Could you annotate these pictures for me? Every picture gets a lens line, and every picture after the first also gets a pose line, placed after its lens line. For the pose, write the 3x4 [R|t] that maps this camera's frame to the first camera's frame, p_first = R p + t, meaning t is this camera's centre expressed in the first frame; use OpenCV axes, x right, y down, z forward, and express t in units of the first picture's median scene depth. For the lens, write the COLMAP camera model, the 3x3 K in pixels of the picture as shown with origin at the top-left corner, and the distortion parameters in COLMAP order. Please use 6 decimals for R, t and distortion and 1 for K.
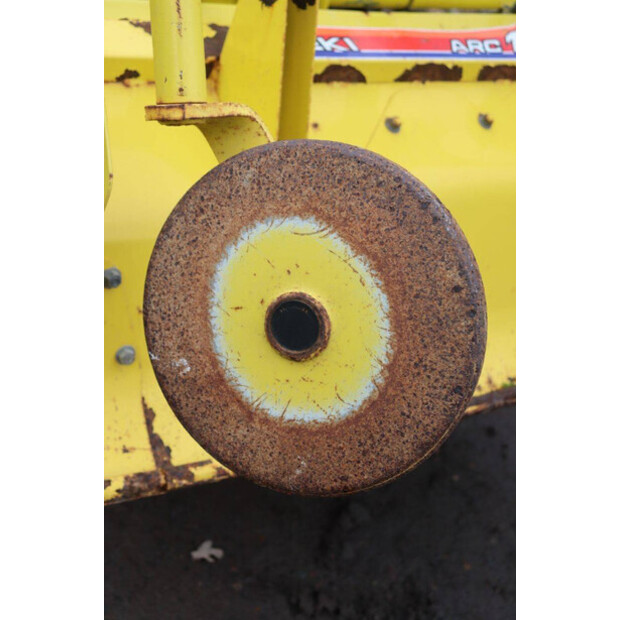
lens RADIAL K [[1228.0, 0, 305.5], [0, 1228.0, 313.7], [0, 0, 1]] dist [0.207858, 0.000000]
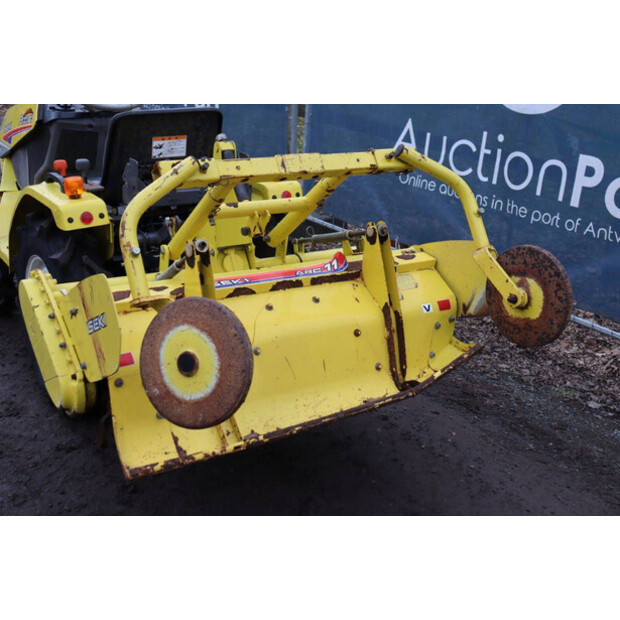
lens RADIAL K [[813.0, 0, 308.5], [0, 813.0, 306.6], [0, 0, 1]] dist [0.033445, 0.000000]
pose [[0.967700, -0.225267, -0.113185, 0.368419], [0.186756, 0.942140, -0.278379, 0.336635], [0.169345, 0.248250, 0.953779, -0.539964]]
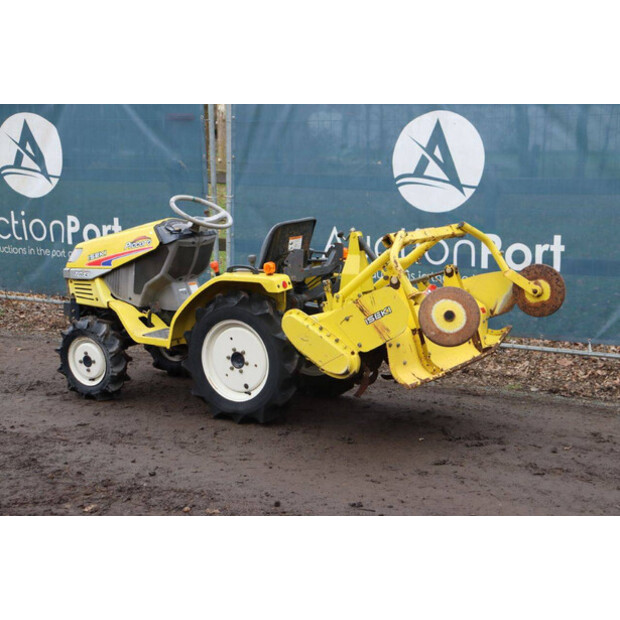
lens RADIAL K [[1163.2, 0, 313.3], [0, 1163.2, 296.5], [0, 0, 1]] dist [0.204566, 0.000000]
pose [[0.880397, -0.350759, 0.319170, -1.774708], [0.451025, 0.827276, -0.334949, 1.150402], [-0.146555, 0.438841, 0.886532, -2.973028]]
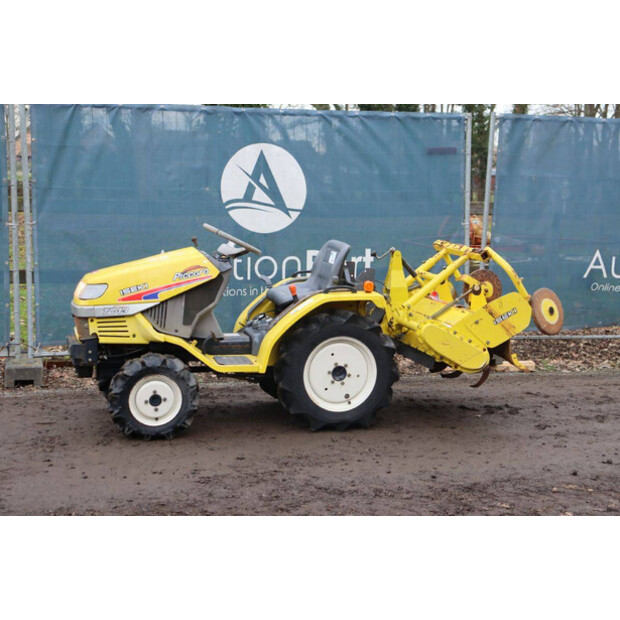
lens RADIAL K [[1072.9, 0, 308.0], [0, 1072.9, 310.1], [0, 0, 1]] dist [0.194992, 0.000000]
pose [[0.330545, -0.414254, 0.848018, -4.655585], [0.617203, 0.774637, 0.137831, -1.388907], [-0.714003, 0.477840, 0.511731, -1.019190]]
